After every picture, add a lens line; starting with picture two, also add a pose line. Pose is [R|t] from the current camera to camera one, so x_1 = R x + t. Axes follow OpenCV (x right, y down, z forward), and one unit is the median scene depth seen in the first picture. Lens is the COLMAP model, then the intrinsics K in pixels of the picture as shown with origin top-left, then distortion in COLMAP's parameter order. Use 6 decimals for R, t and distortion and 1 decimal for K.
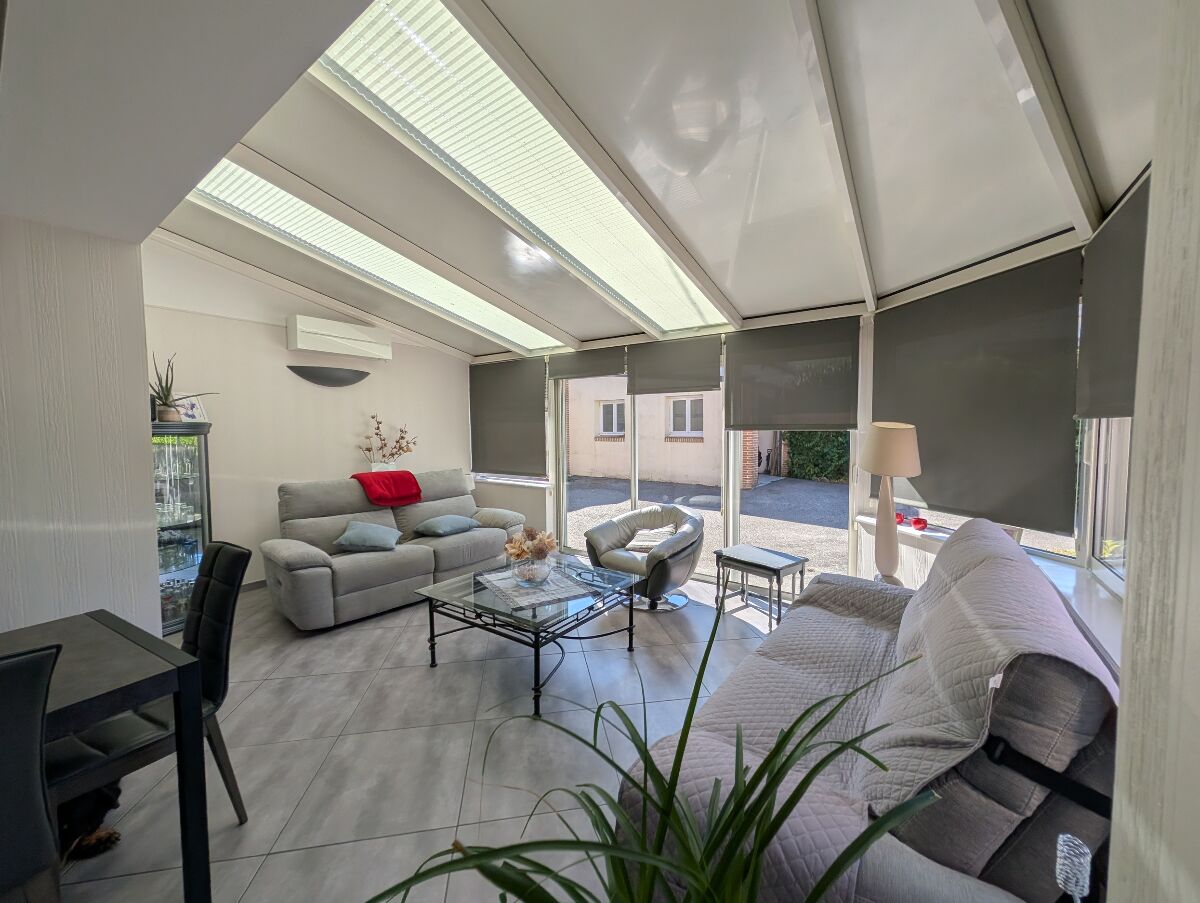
lens RADIAL K [[463.3, 0, 616.2], [0, 463.3, 456.6], [0, 0, 1]] dist [-0.002606, -0.000052]
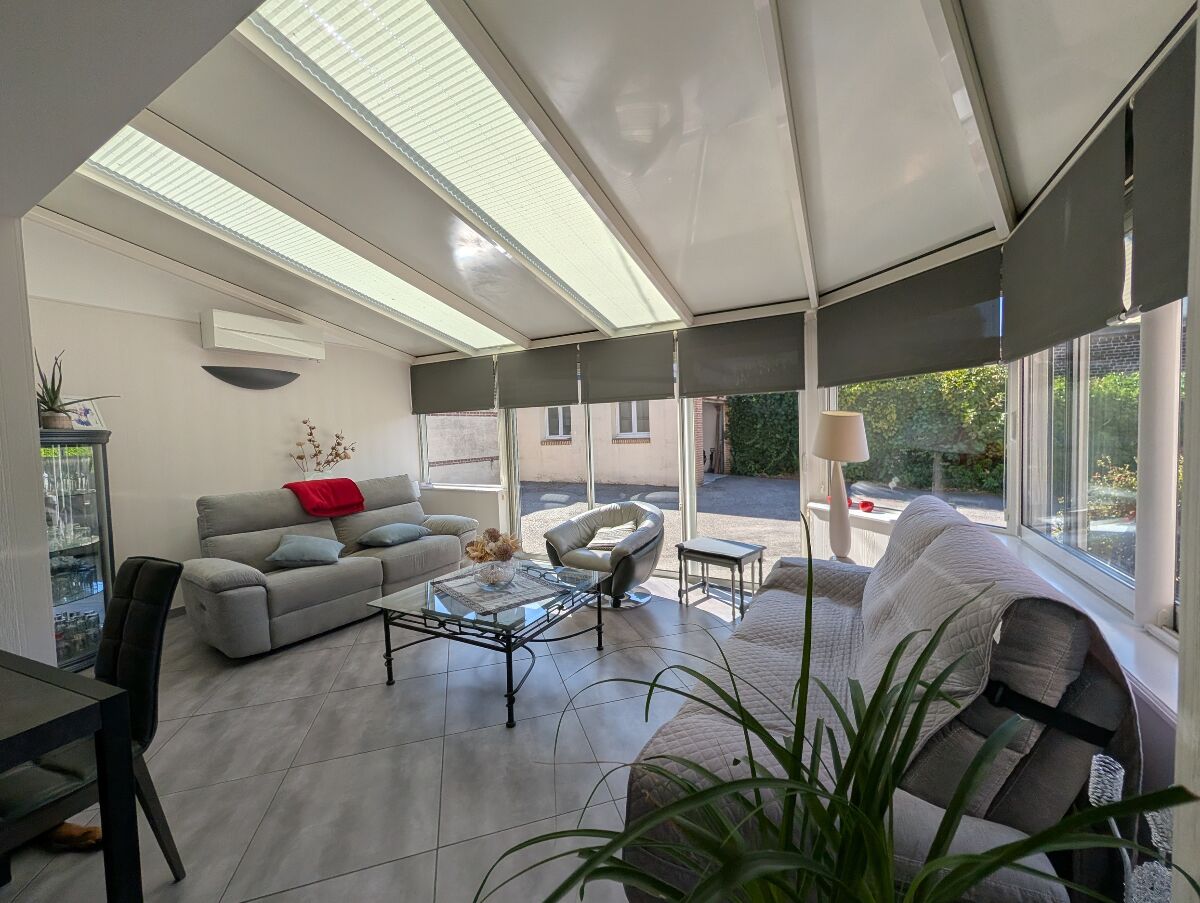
lens RADIAL K [[463.3, 0, 616.7], [0, 463.3, 456.4], [0, 0, 1]] dist [-0.002606, -0.000052]
pose [[0.991560, -0.033377, 0.125278, -0.038938], [0.034881, 0.999343, -0.009833, 0.018880], [-0.124868, 0.014120, 0.992073, 0.013983]]
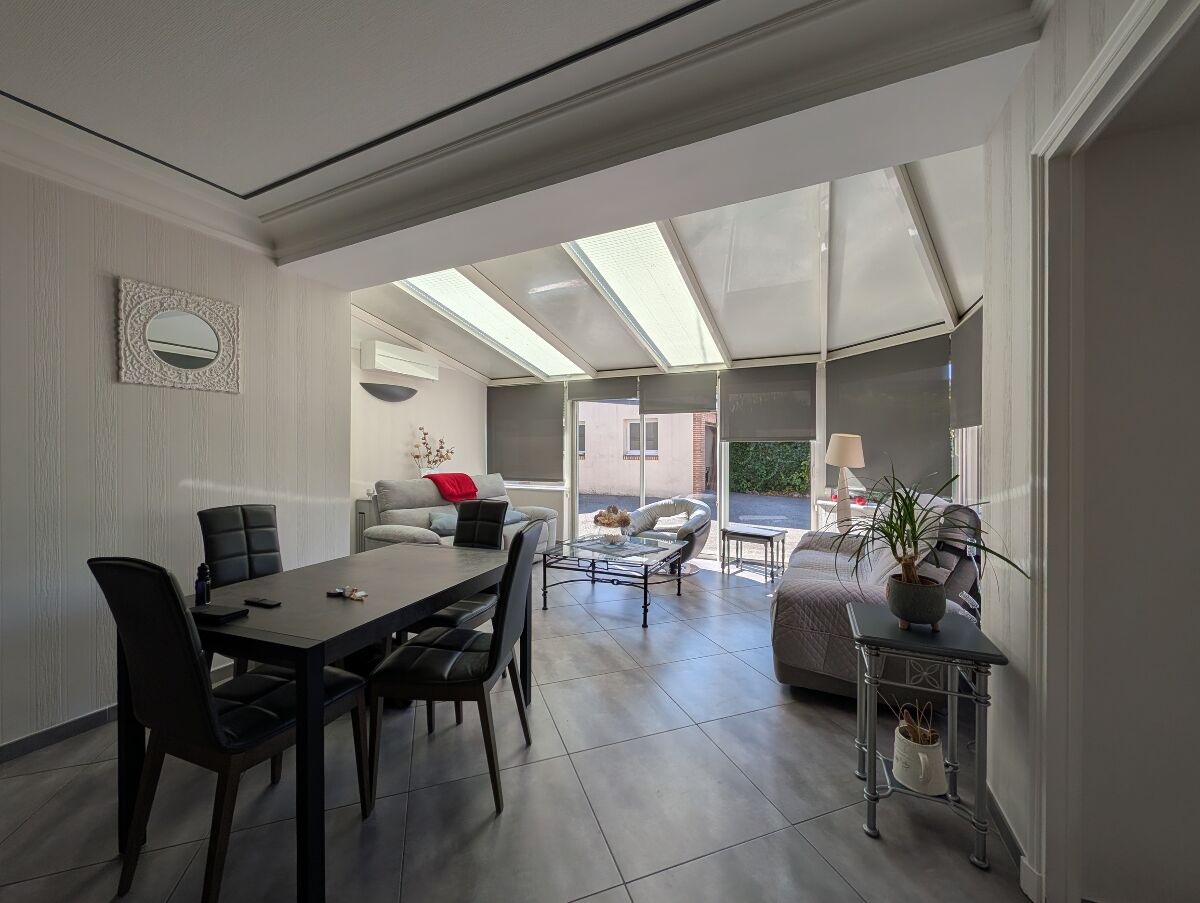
lens RADIAL K [[463.3, 0, 616.6], [0, 463.3, 457.8], [0, 0, 1]] dist [-0.002606, -0.000052]
pose [[0.983577, 0.005050, 0.180418, -0.361012], [0.004535, 0.998601, -0.052676, 0.071012], [-0.180432, 0.052629, 0.982178, -0.312261]]
